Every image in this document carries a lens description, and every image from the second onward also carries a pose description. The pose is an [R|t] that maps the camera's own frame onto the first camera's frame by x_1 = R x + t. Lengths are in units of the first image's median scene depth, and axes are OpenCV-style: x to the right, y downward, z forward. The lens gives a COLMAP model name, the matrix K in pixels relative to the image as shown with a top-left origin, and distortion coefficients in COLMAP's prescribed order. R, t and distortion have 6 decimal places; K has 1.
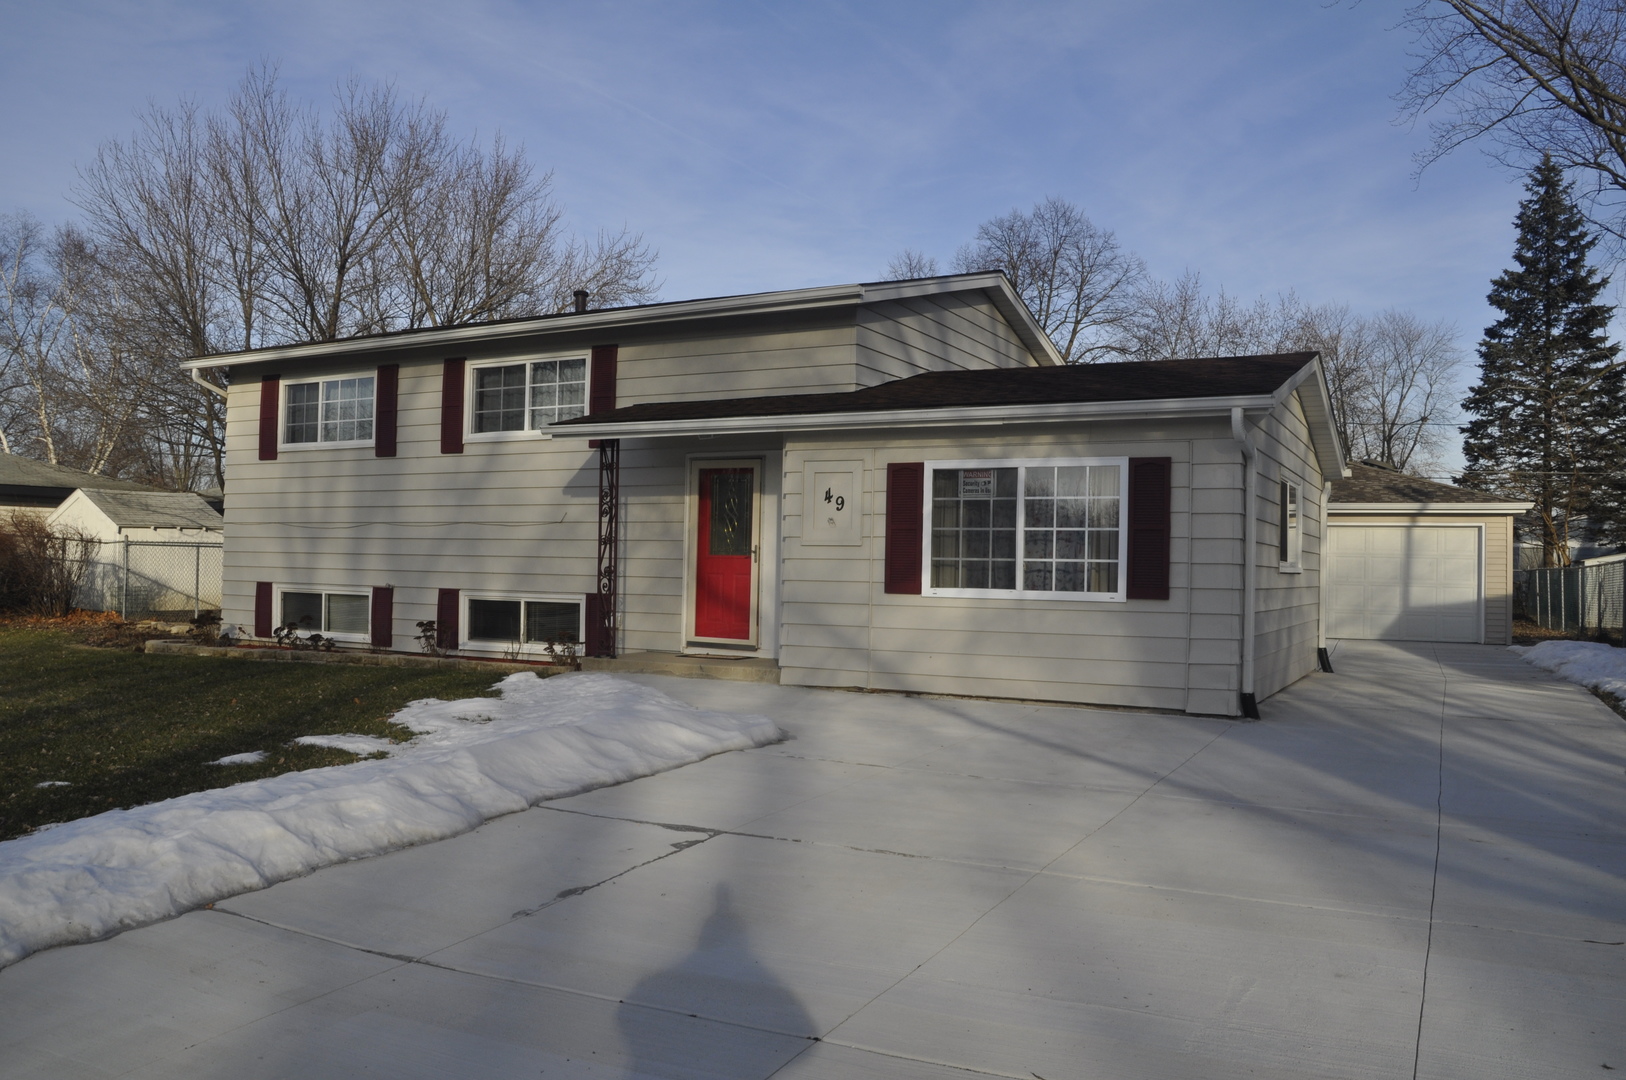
lens RADIAL K [[1292.9, 0, 812.9], [0, 1292.9, 563.9], [0, 0, 1]] dist [-0.174078, 0.138574]
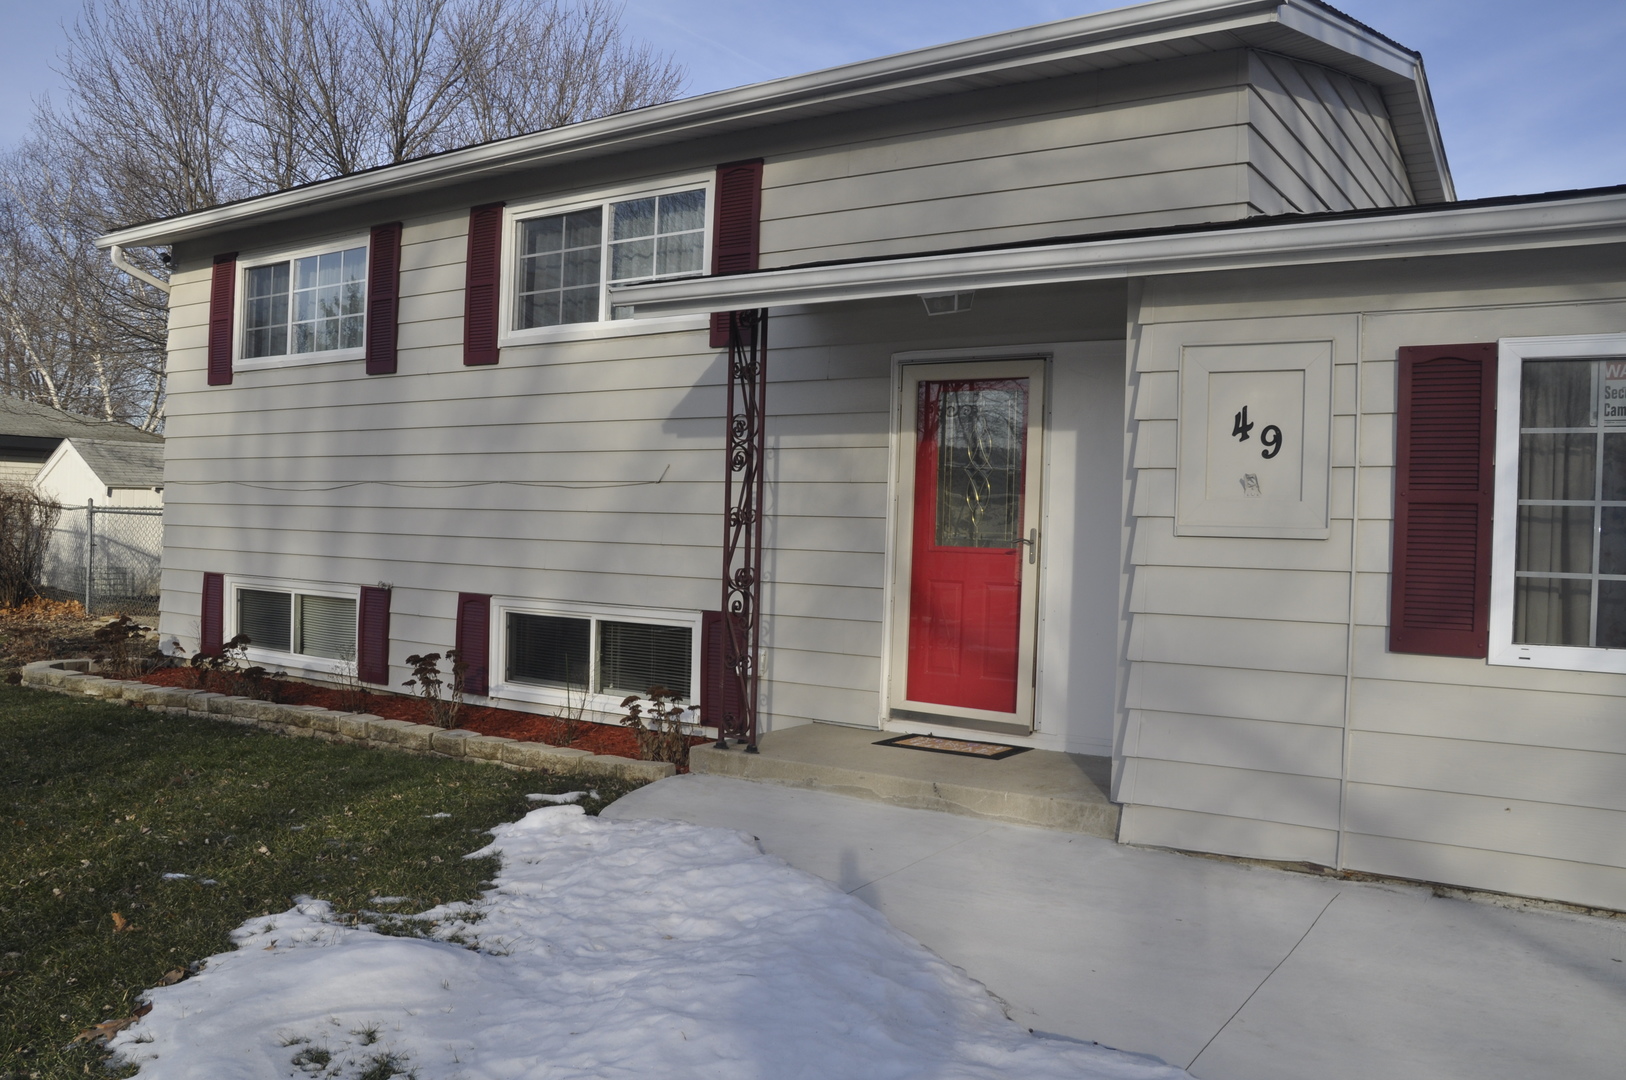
lens RADIAL K [[1292.9, 0, 812.9], [0, 1292.9, 563.9], [0, 0, 1]] dist [-0.174078, 0.138574]
pose [[0.994788, 0.012722, -0.101166, -0.066100], [-0.010058, 0.999590, 0.026803, -0.011296], [0.101466, -0.025646, 0.994508, 0.409025]]
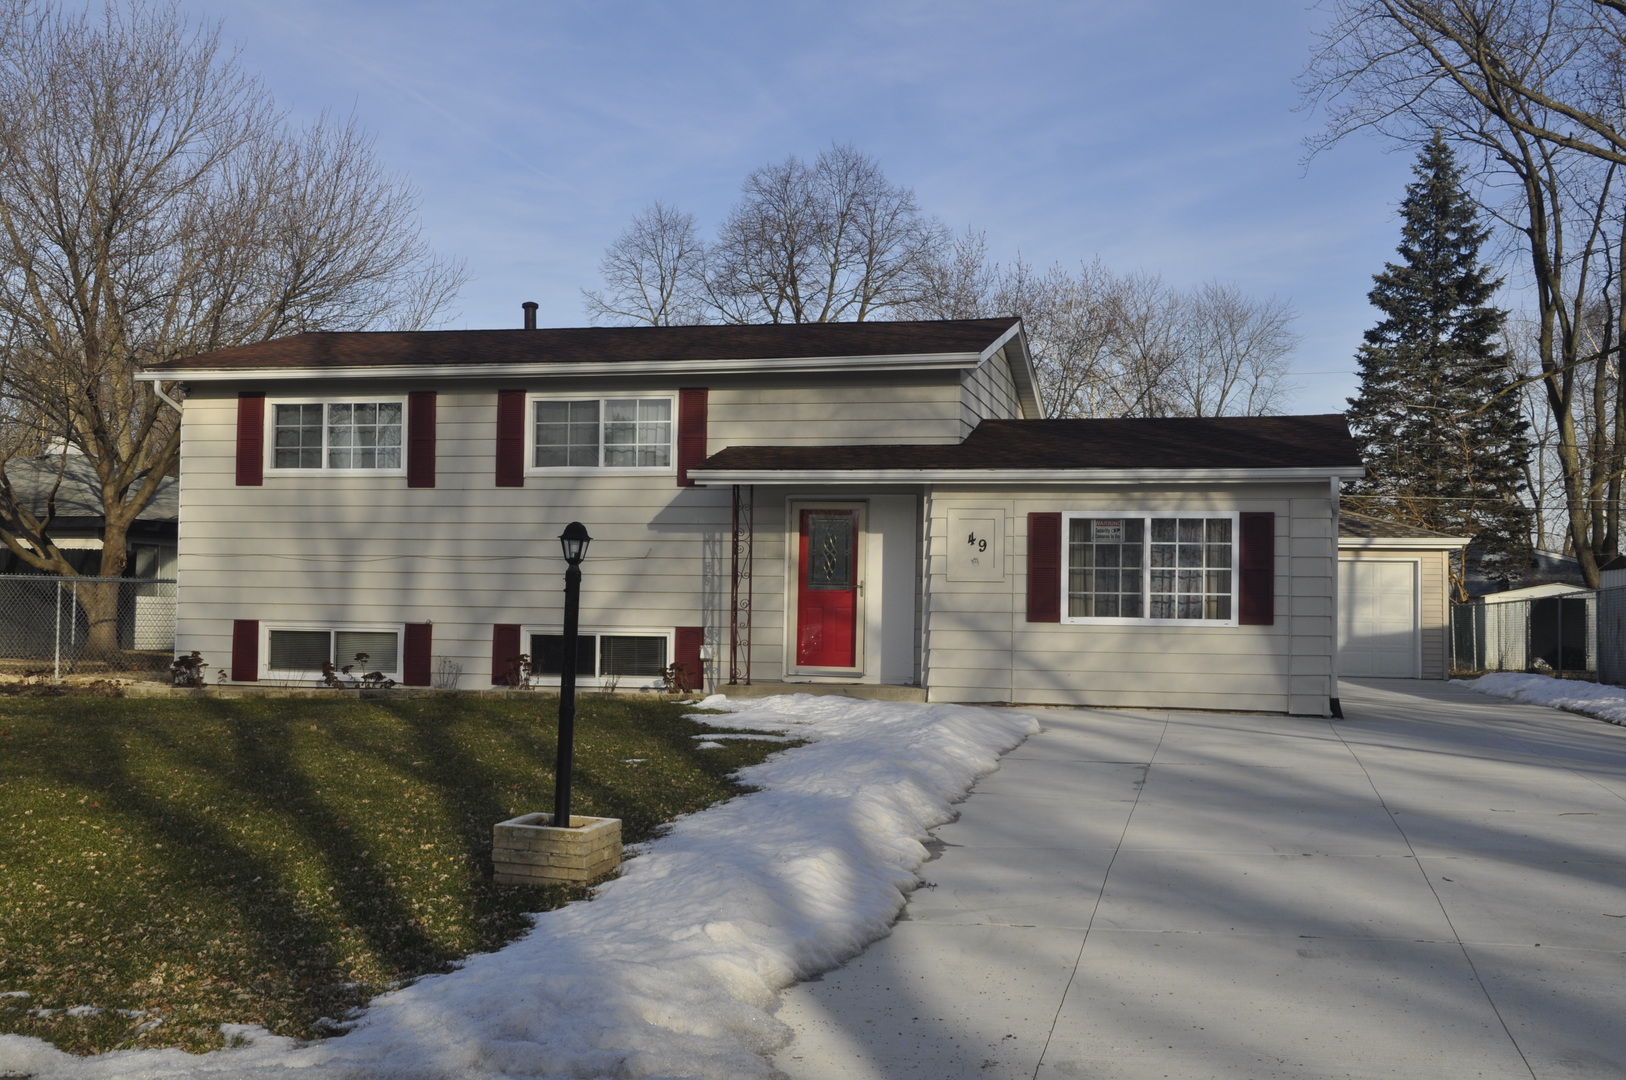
lens RADIAL K [[1905.5, 0, 812.2], [0, 1905.5, 568.9], [0, 0, 1]] dist [0.006317, 0.398201]
pose [[0.965650, 0.002772, 0.259833, -0.423921], [0.002041, 0.999831, -0.018252, 0.003985], [-0.259840, 0.018155, 0.965481, -0.460427]]
